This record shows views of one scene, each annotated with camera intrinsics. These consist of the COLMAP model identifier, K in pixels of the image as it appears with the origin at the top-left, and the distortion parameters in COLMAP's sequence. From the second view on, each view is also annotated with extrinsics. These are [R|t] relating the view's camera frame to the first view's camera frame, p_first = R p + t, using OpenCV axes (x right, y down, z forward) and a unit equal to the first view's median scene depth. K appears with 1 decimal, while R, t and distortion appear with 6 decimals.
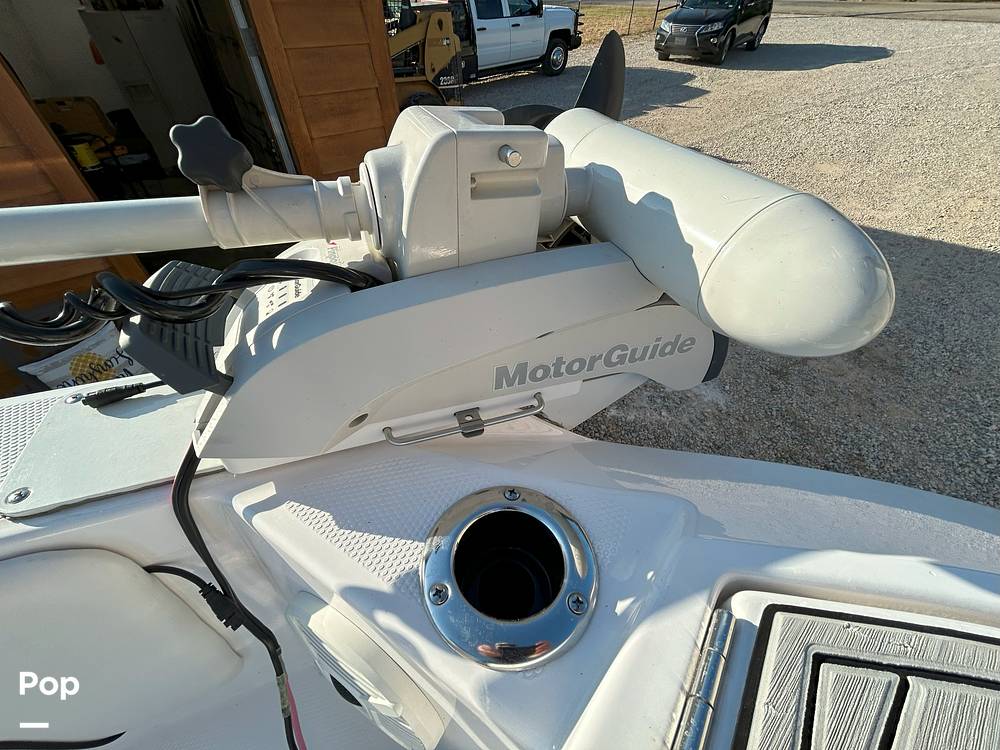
lens RADIAL K [[404.2, 0, 504.7], [0, 404.2, 375.9], [0, 0, 1]] dist [-0.000146, 0.000440]
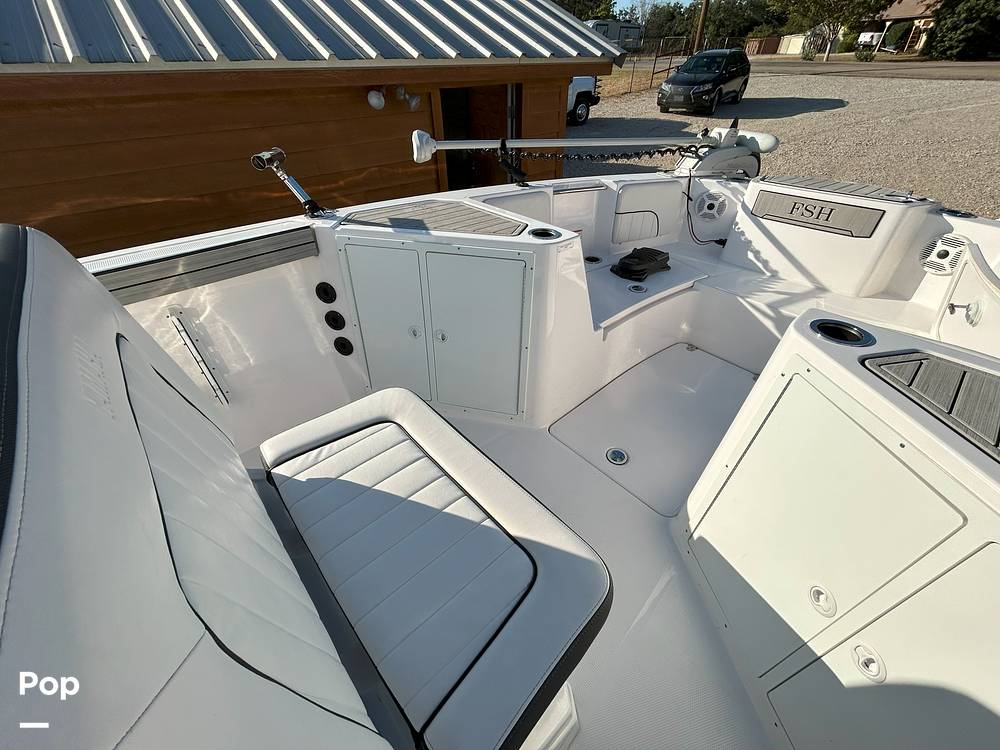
lens RADIAL K [[404.2, 0, 498.7], [0, 404.2, 374.6], [0, 0, 1]] dist [-0.000146, 0.000440]
pose [[0.999897, -0.012256, -0.007403, -0.123512], [0.011550, 0.995973, -0.088901, 0.130274], [0.008463, 0.088807, 0.996013, -0.175878]]
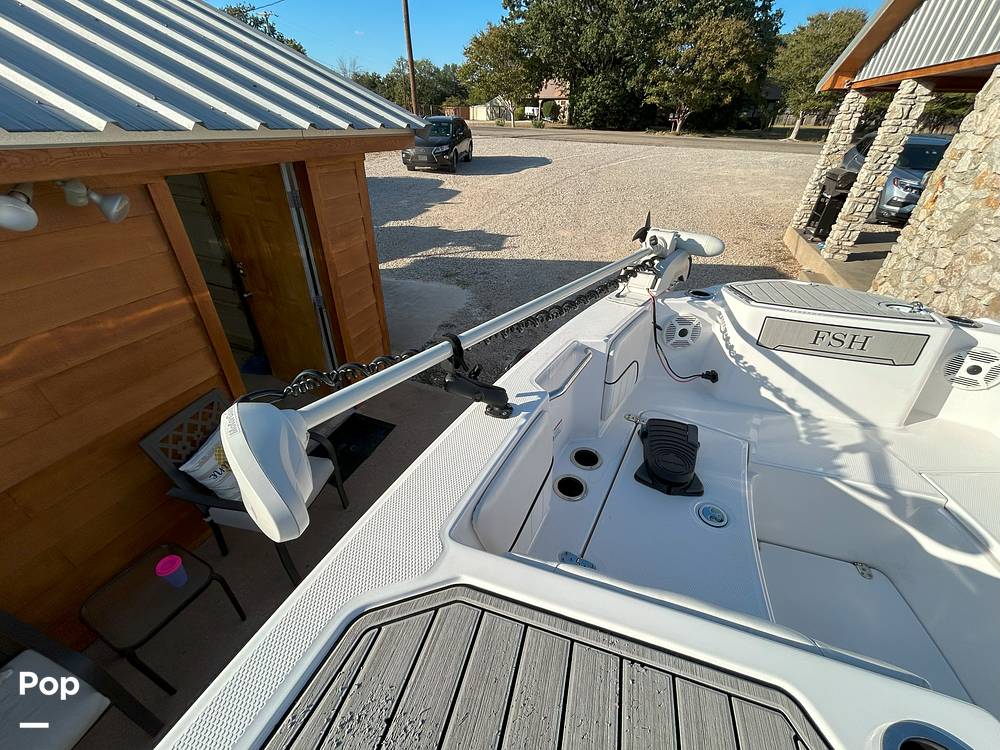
lens RADIAL K [[404.2, 0, 497.1], [0, 404.2, 370.1], [0, 0, 1]] dist [-0.000146, 0.000440]
pose [[0.844007, -0.269369, 0.463781, -0.151326], [0.352709, 0.930200, -0.101604, 0.027419], [-0.404040, 0.249334, 0.880104, -0.075696]]
